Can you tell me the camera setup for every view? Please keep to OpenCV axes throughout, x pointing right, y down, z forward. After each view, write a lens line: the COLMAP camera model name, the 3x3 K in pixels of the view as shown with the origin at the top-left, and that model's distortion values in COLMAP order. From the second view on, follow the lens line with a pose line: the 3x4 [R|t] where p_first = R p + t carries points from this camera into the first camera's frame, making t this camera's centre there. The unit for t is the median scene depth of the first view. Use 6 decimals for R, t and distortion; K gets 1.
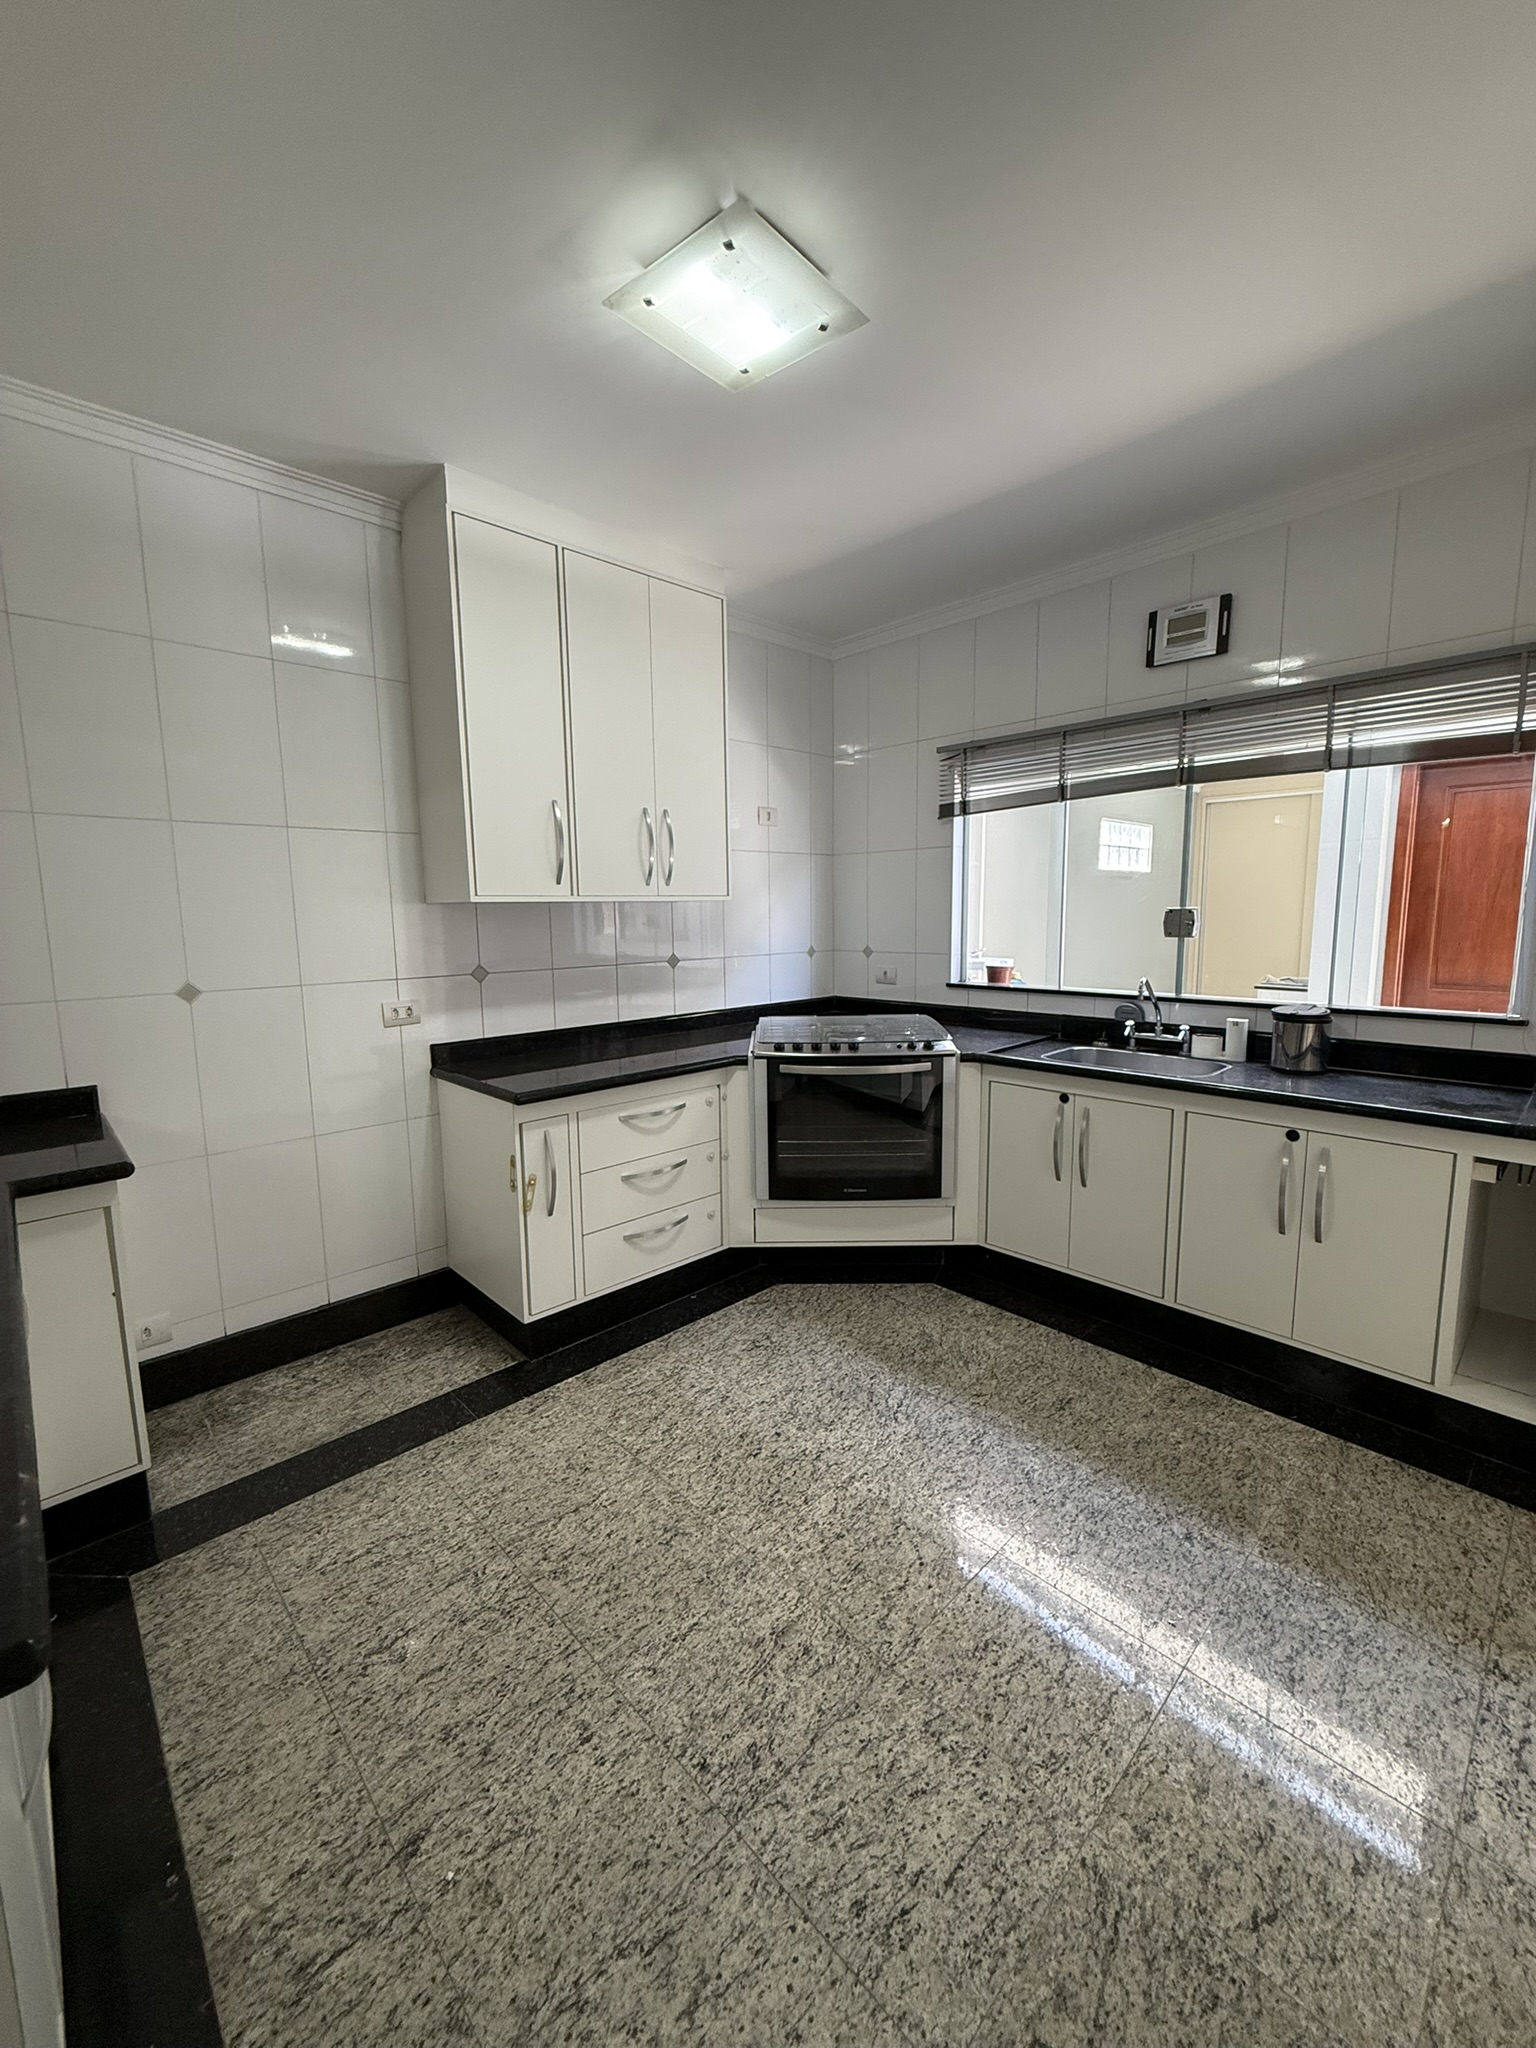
lens RADIAL K [[815.1, 0, 768.0], [0, 815.1, 1024.0], [0, 0, 1]] dist [0.000010, -0.000059]
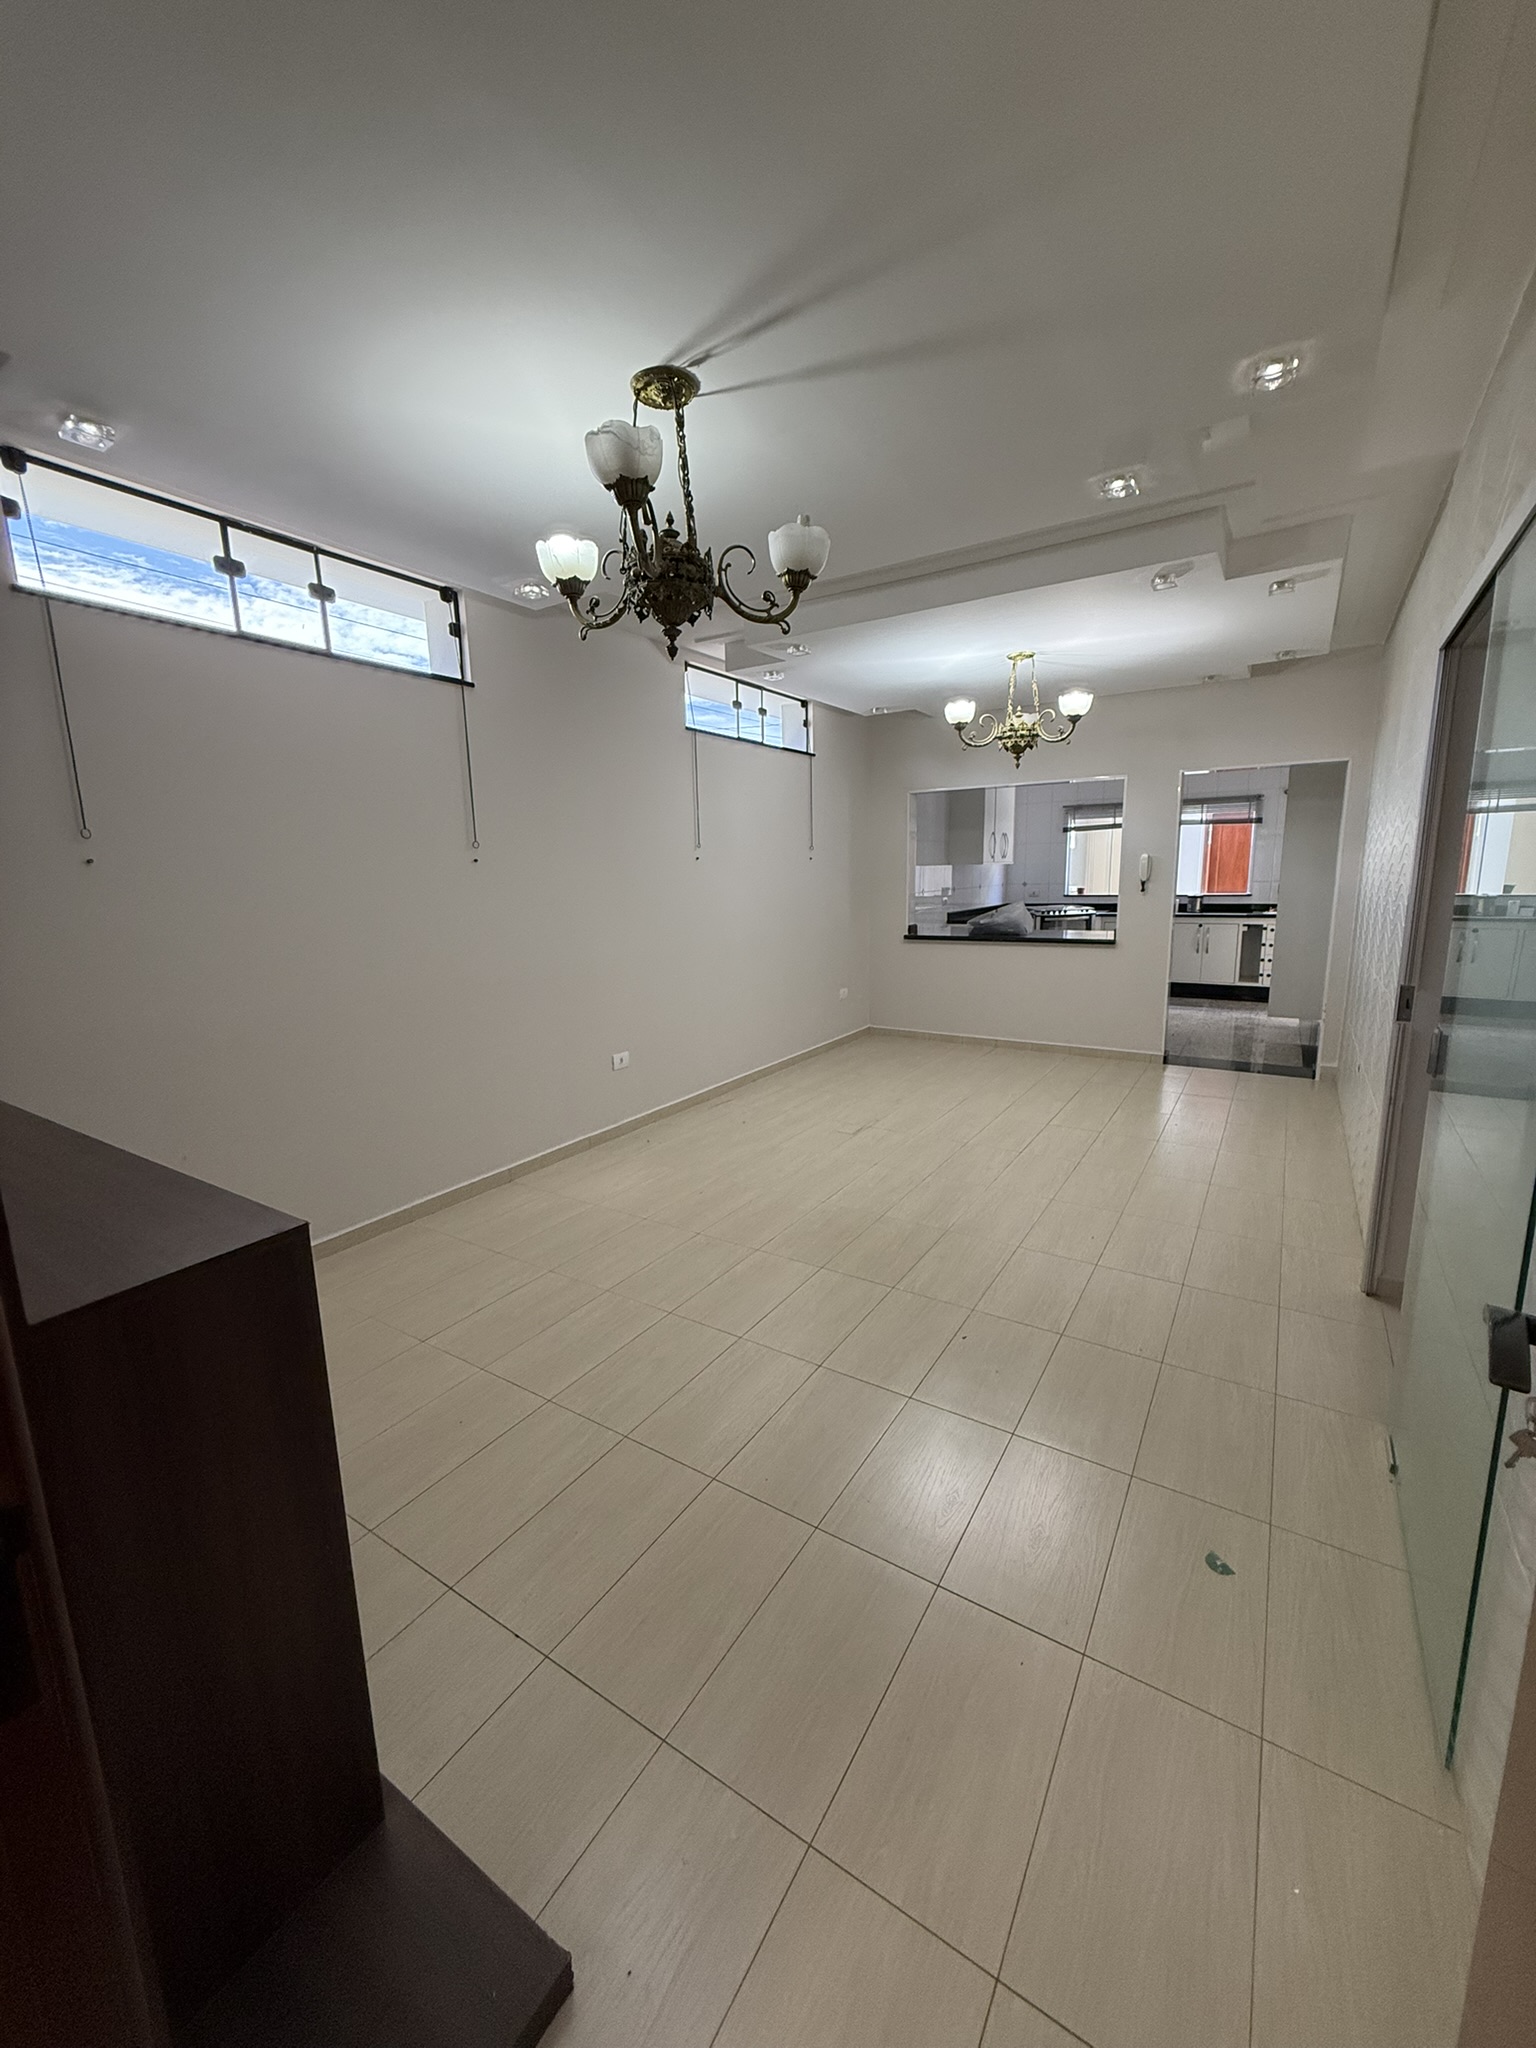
lens RADIAL K [[814.5, 0, 762.4], [0, 814.5, 1017.9], [0, 0, 1]] dist [0.000185, -0.000244]
pose [[0.970247, -0.047772, 0.237357, -1.650005], [0.038462, 0.998304, 0.043703, 0.235150], [-0.239042, -0.033273, 0.970439, -1.612216]]
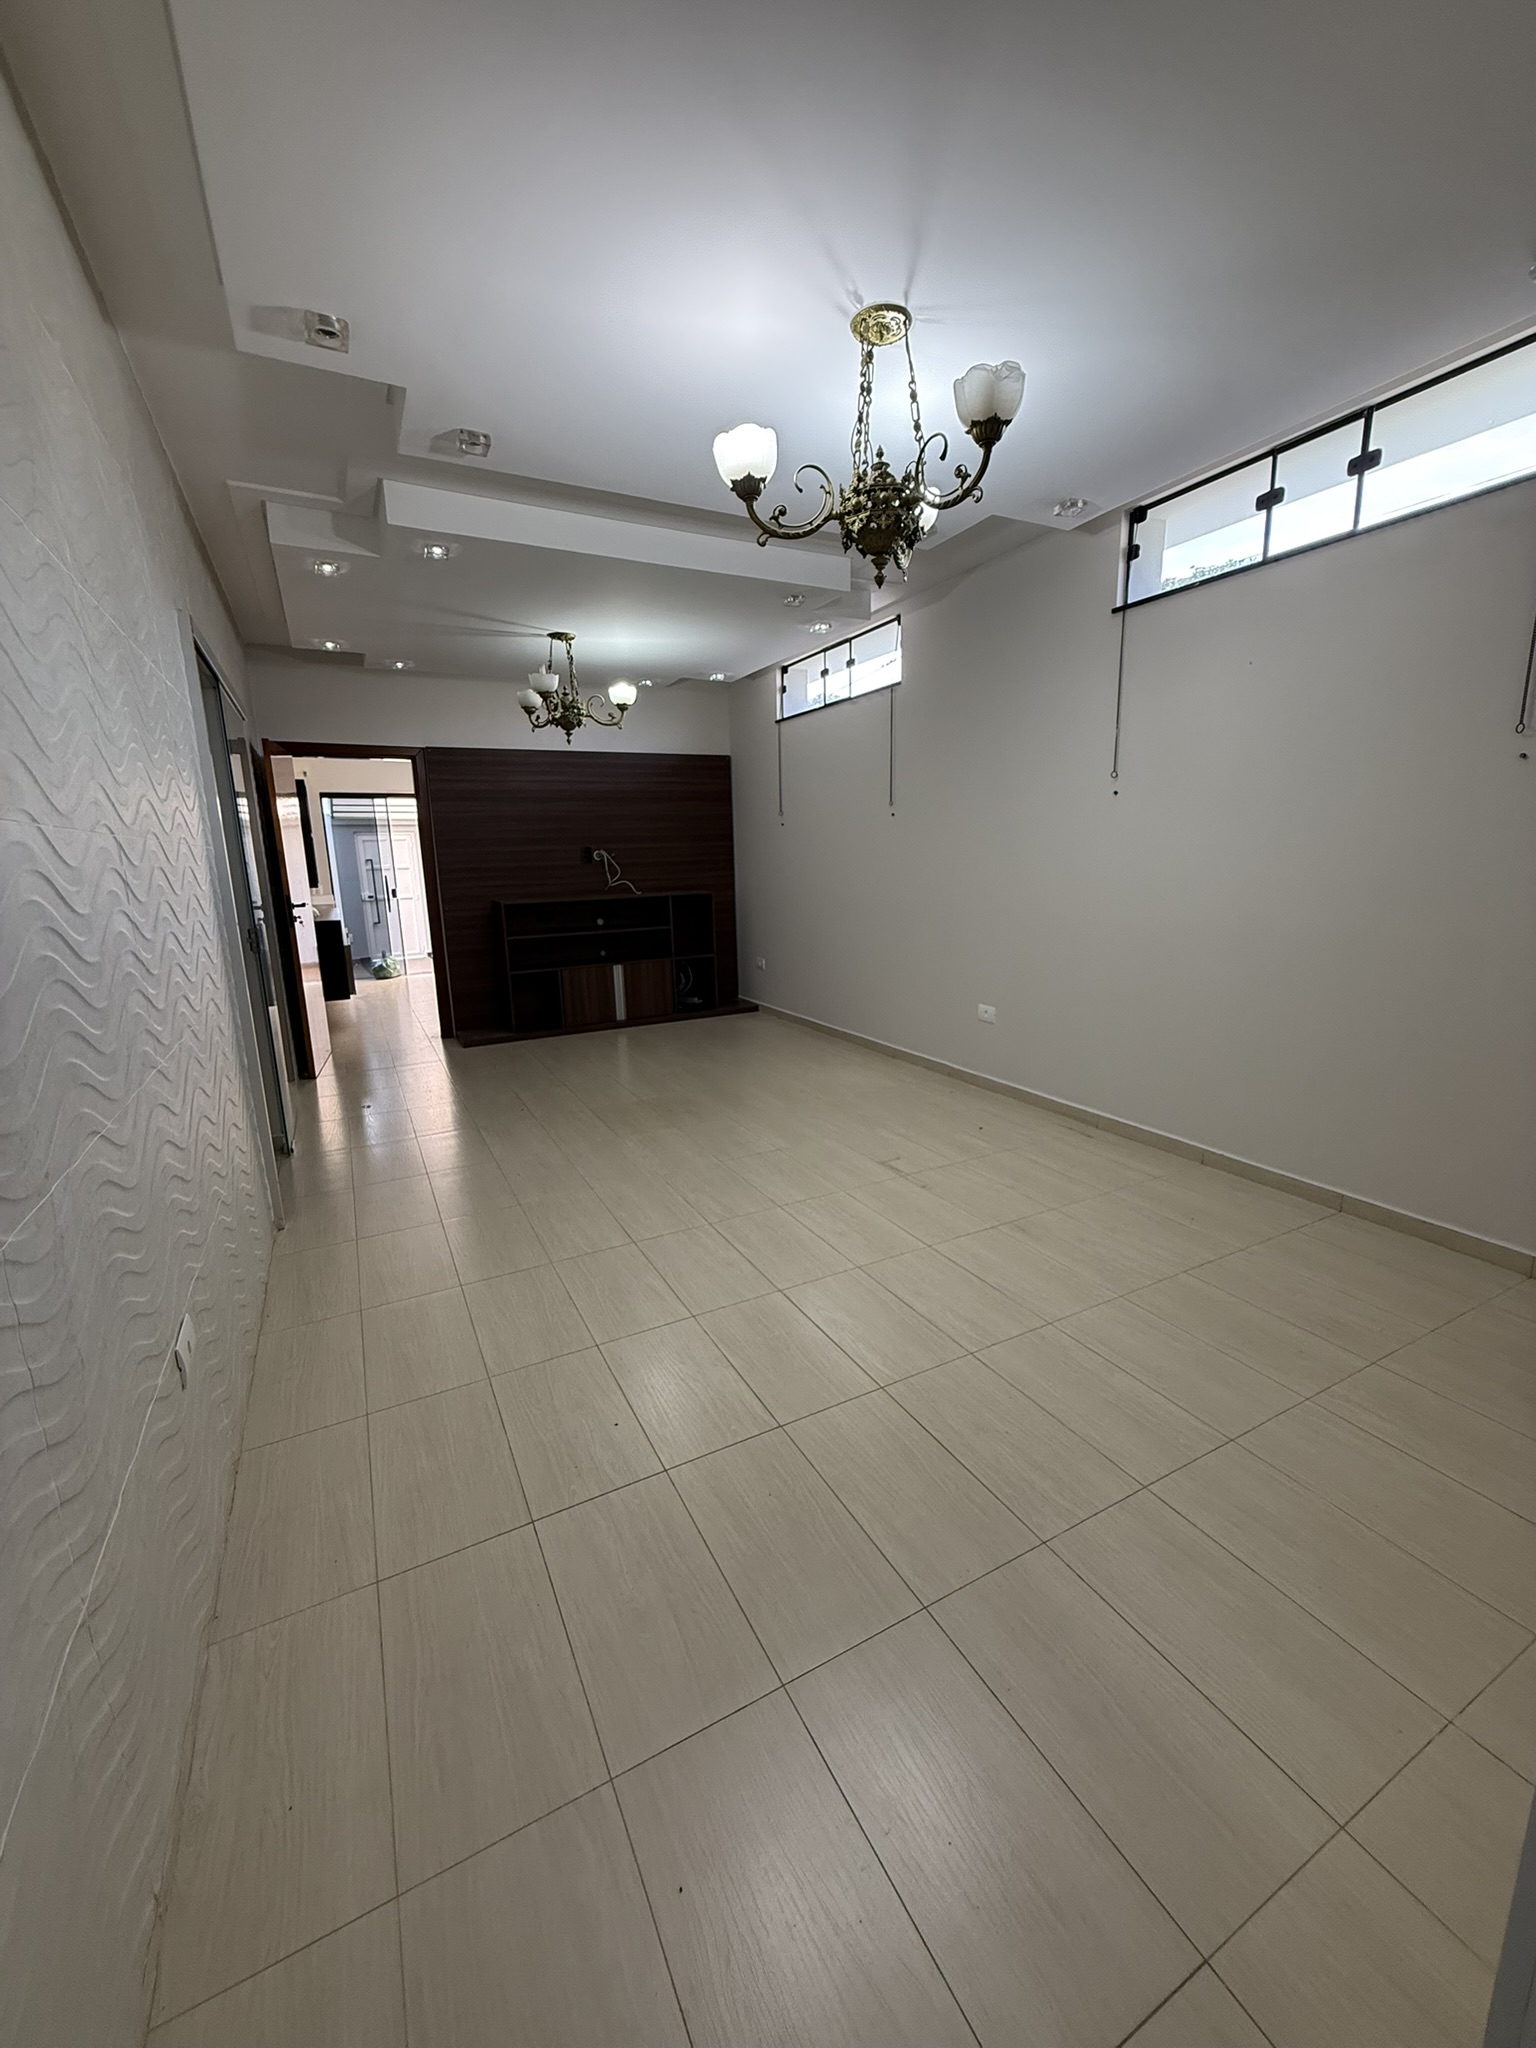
lens RADIAL K [[814.5, 0, 762.4], [0, 814.5, 1017.9], [0, 0, 1]] dist [0.000185, -0.000244]
pose [[-0.273510, 0.214337, -0.937684, 2.269433], [-0.097088, 0.963726, 0.248609, -0.216846], [0.956957, 0.159035, -0.242779, 2.056900]]
